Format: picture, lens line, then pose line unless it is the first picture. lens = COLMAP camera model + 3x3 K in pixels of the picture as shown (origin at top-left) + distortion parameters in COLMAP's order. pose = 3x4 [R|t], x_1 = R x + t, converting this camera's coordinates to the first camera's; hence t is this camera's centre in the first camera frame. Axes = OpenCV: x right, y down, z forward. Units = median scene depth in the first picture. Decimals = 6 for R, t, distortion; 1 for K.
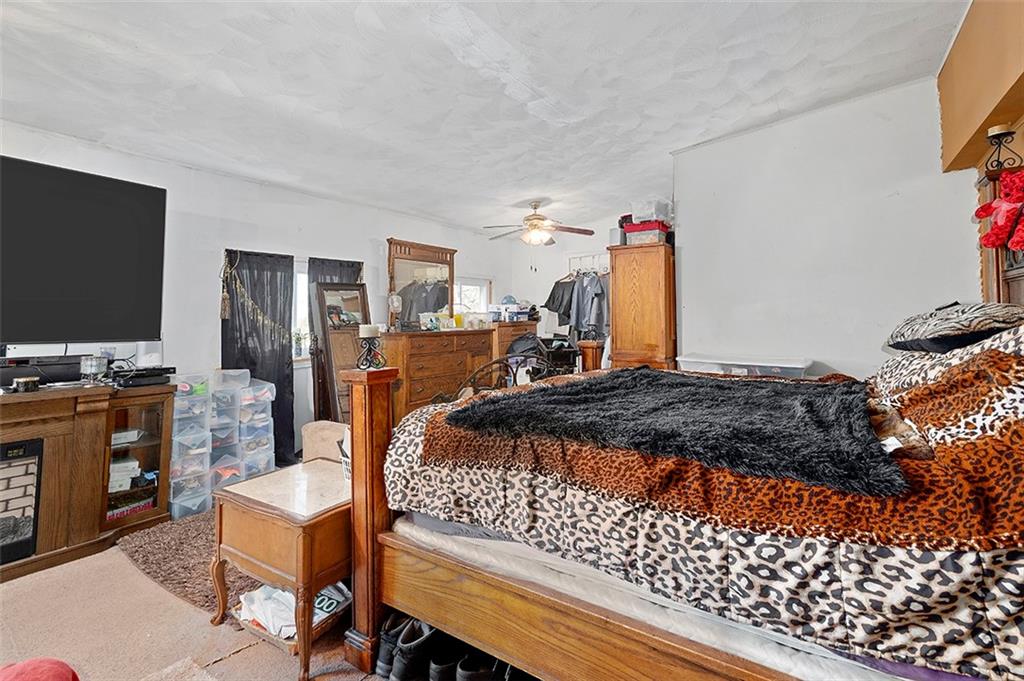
lens RADIAL K [[447.6, 0, 510.9], [0, 447.6, 292.3], [0, 0, 1]] dist [0.008349, -0.002186]
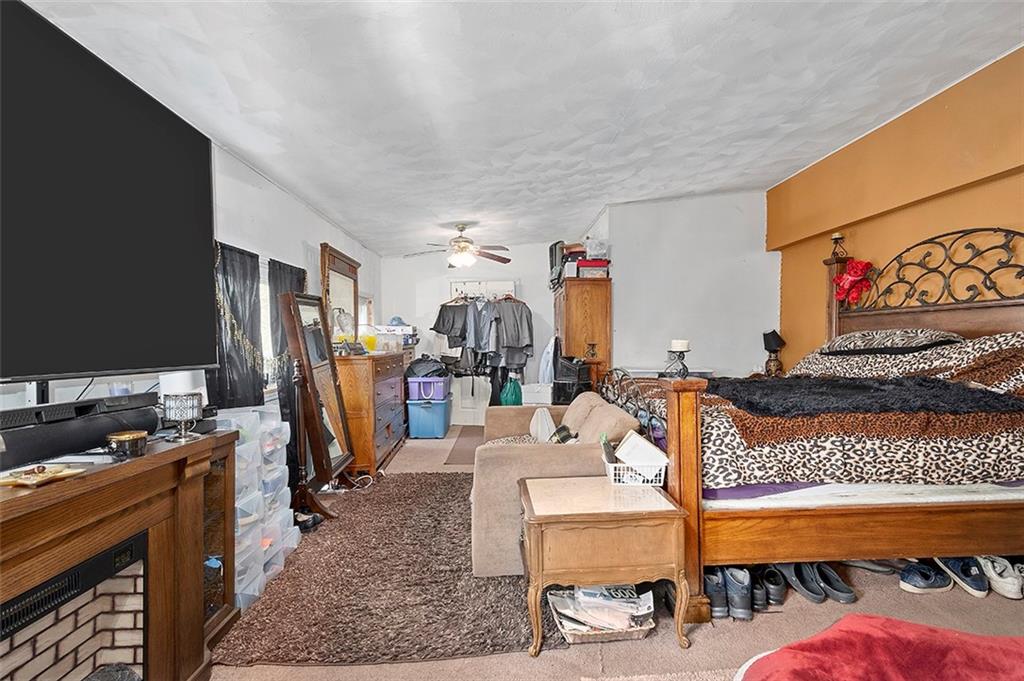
lens RADIAL K [[447.6, 0, 507.9], [0, 447.6, 346.1], [0, 0, 1]] dist [0.008349, -0.002186]
pose [[0.820391, -0.005680, 0.571775, -1.770173], [-0.030595, 0.998082, 0.053812, 0.053265], [-0.570985, -0.061640, 0.818643, 0.426242]]
